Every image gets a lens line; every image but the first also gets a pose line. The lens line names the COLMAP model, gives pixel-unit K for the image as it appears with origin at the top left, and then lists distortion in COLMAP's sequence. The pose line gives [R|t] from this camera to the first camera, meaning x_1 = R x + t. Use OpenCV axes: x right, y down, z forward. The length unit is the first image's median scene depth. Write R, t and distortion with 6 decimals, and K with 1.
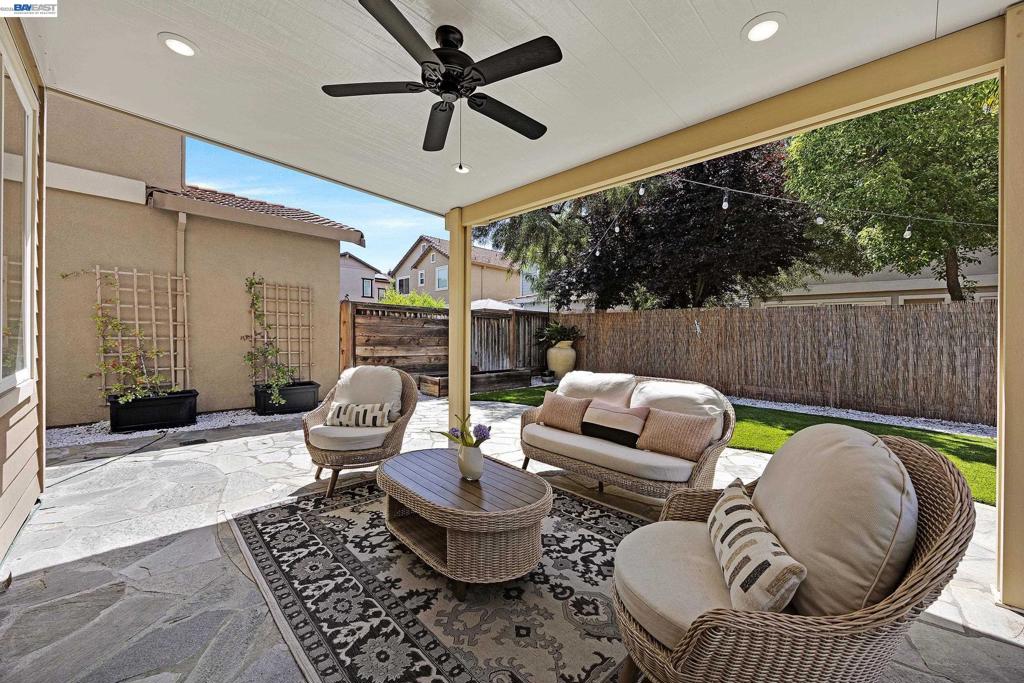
lens RADIAL K [[386.5, 0, 517.1], [0, 386.5, 336.7], [0, 0, 1]] dist [-0.000106, -0.000190]
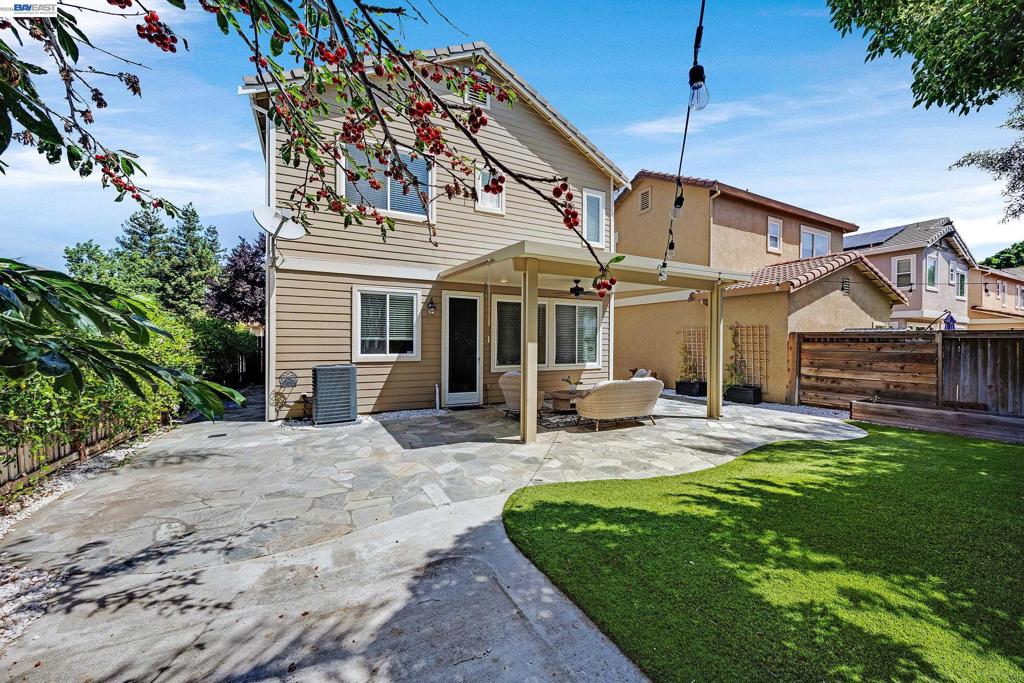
lens RADIAL K [[386.5, 0, 508.8], [0, 386.5, 342.0], [0, 0, 1]] dist [-0.000106, -0.000190]
pose [[-0.300936, -0.018134, -0.953472, 1.144288], [-0.015247, 0.999783, -0.014202, -0.025334], [0.953522, 0.010264, -0.301147, 0.461770]]
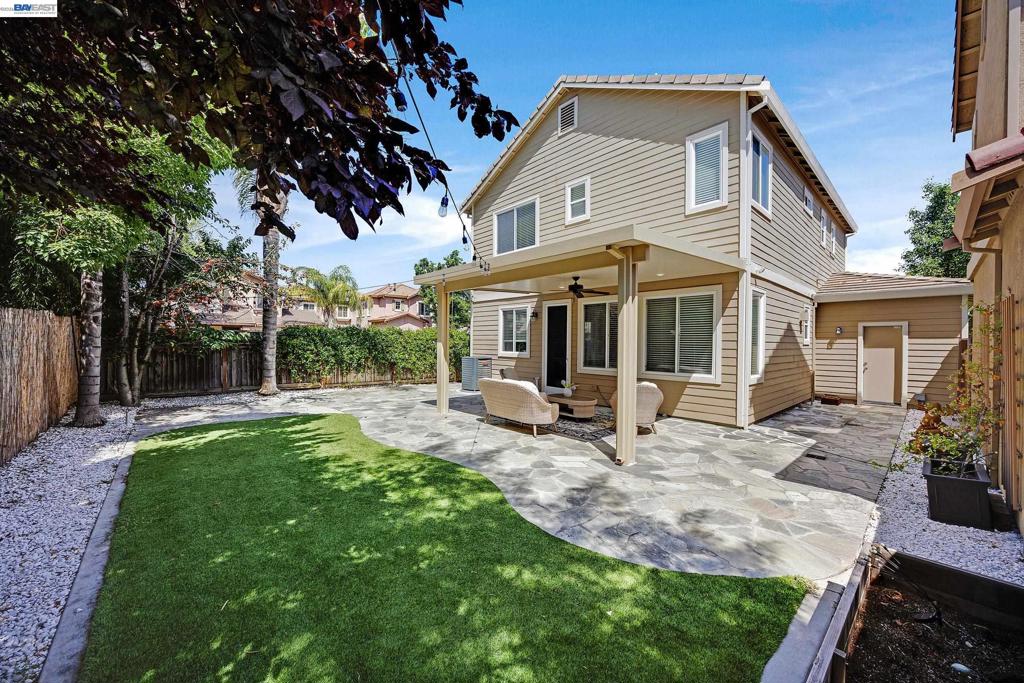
lens RADIAL K [[386.5, 0, 506.9], [0, 386.5, 339.9], [0, 0, 1]] dist [-0.000106, -0.000190]
pose [[-0.998584, -0.027382, 0.045614, 0.092847], [-0.027217, 0.999621, 0.004246, -0.056867], [-0.045713, 0.002999, -0.998950, 1.416646]]
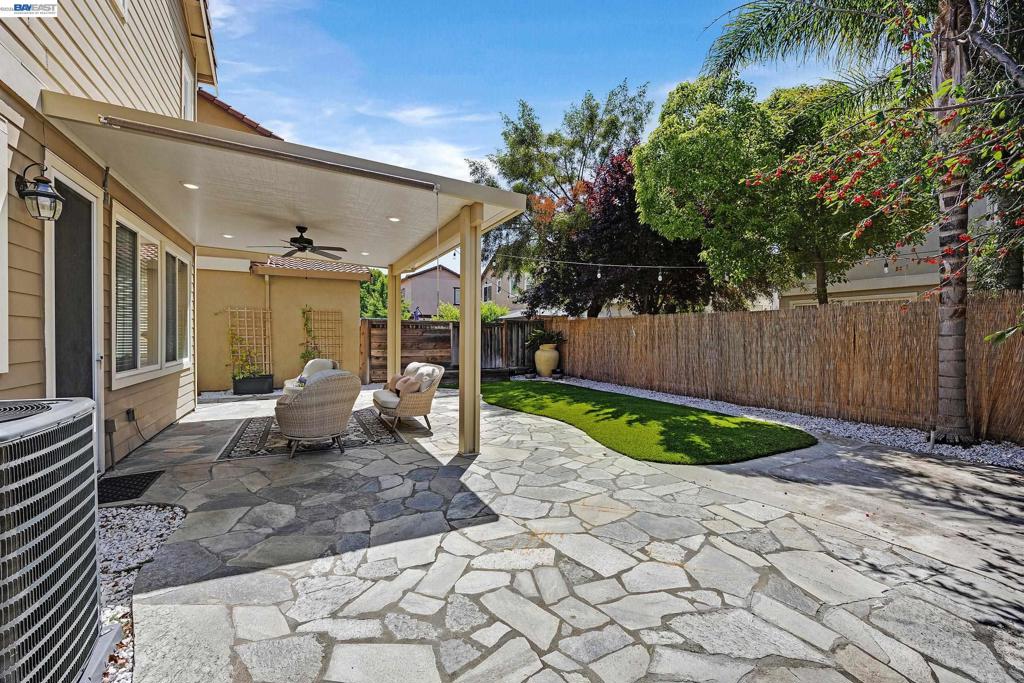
lens RADIAL K [[422.8, 0, 515.5], [0, 422.8, 341.1], [0, 0, 1]] dist [-0.003898, -0.001944]
pose [[0.951292, -0.011471, -0.308079, 0.618646], [0.012879, 0.999914, 0.002539, -0.004478], [0.308024, -0.006383, 0.951357, -0.376109]]
